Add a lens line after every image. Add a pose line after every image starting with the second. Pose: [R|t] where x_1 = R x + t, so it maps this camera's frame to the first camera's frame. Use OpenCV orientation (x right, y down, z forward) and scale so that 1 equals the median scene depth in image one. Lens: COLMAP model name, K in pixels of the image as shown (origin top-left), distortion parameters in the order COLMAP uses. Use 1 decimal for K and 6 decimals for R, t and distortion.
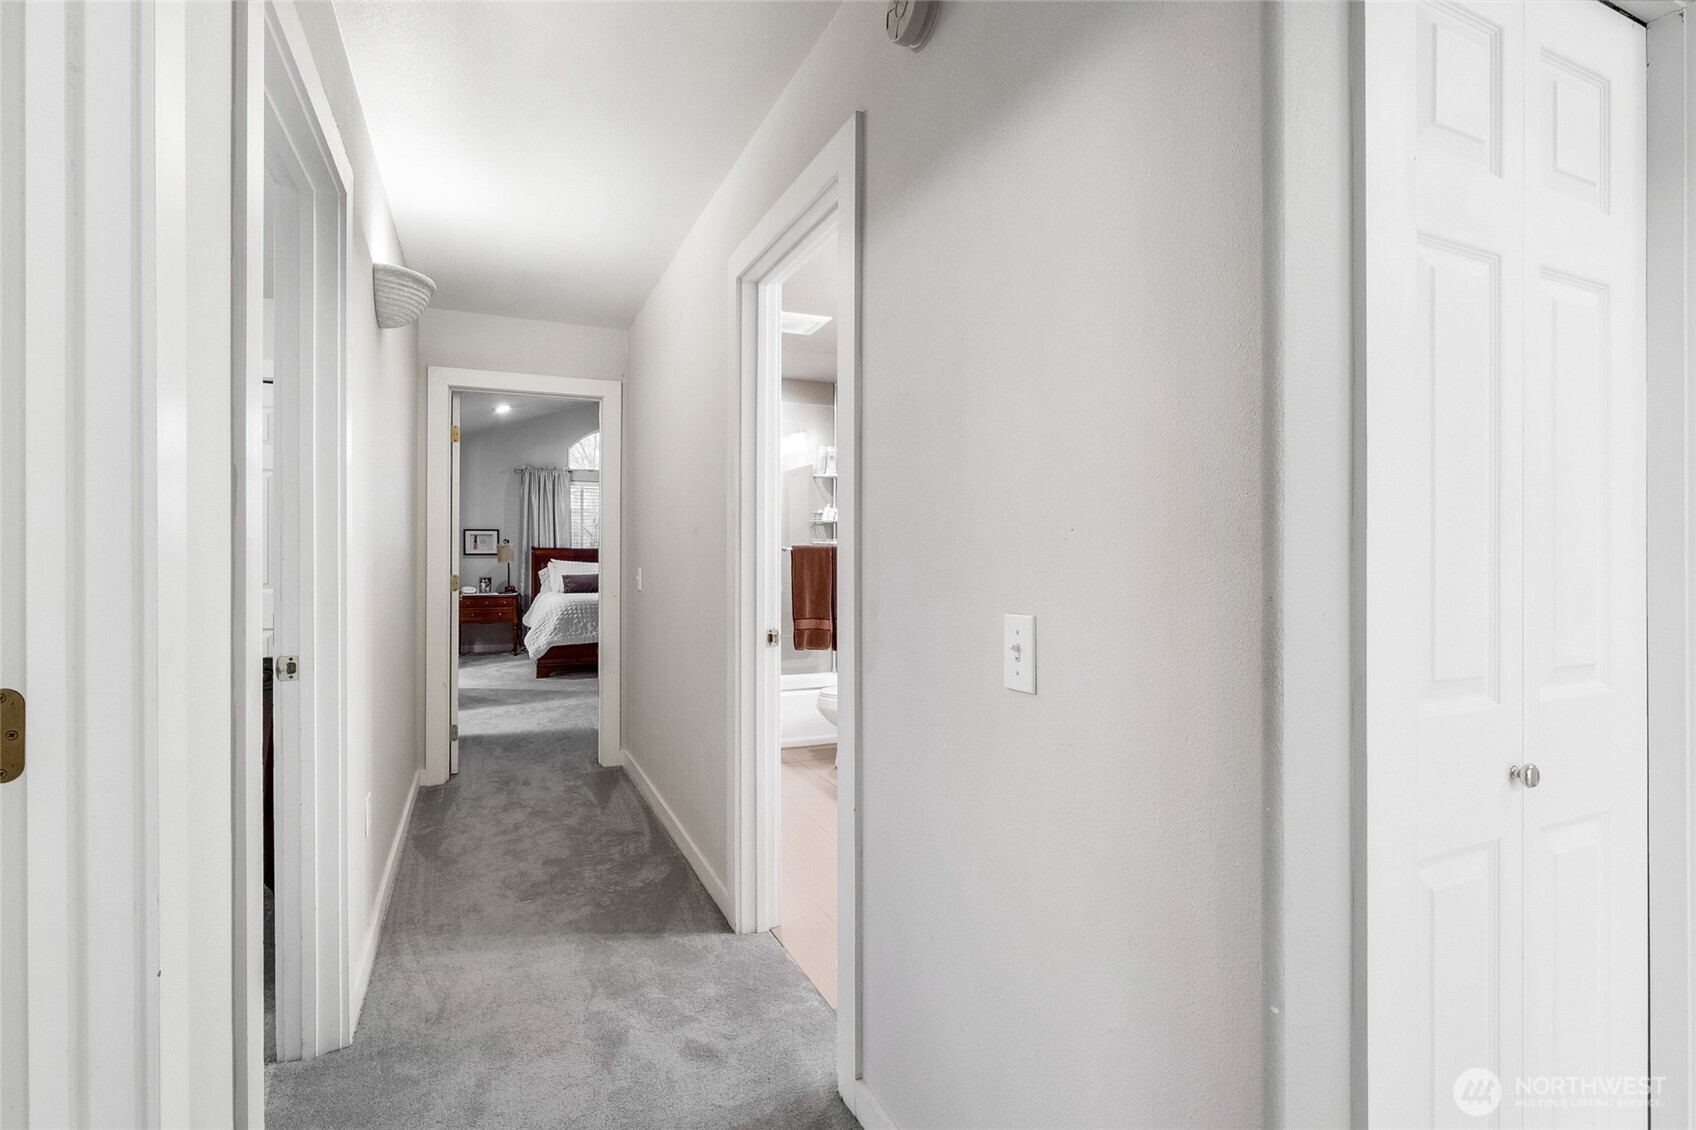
lens RADIAL K [[794.8, 0, 847.7], [0, 794.8, 550.4], [0, 0, 1]] dist [-0.012658, -0.000091]
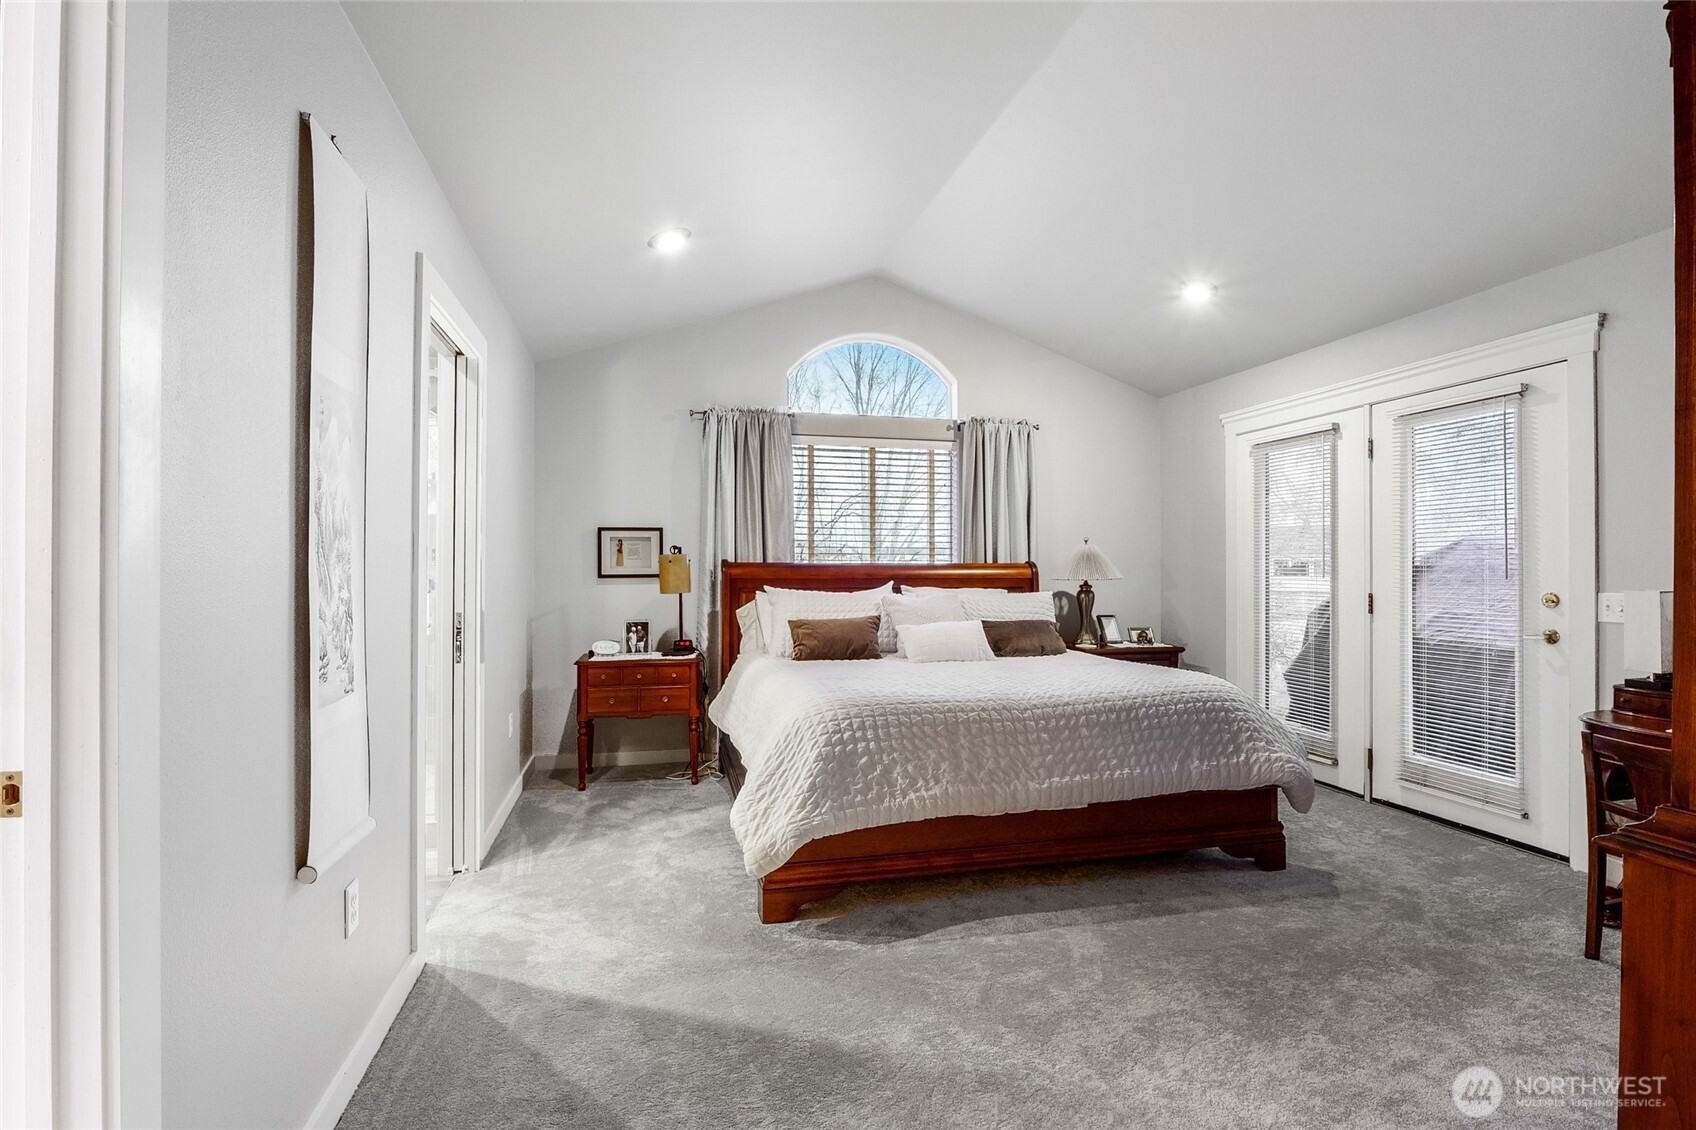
lens RADIAL K [[794.8, 0, 847.7], [0, 794.8, 550.4], [0, 0, 1]] dist [-0.012658, -0.000091]
pose [[0.983237, -0.009438, -0.182087, -0.225898], [0.005762, 0.999769, -0.020704, -0.000263], [0.182240, 0.019307, 0.983065, 0.511196]]
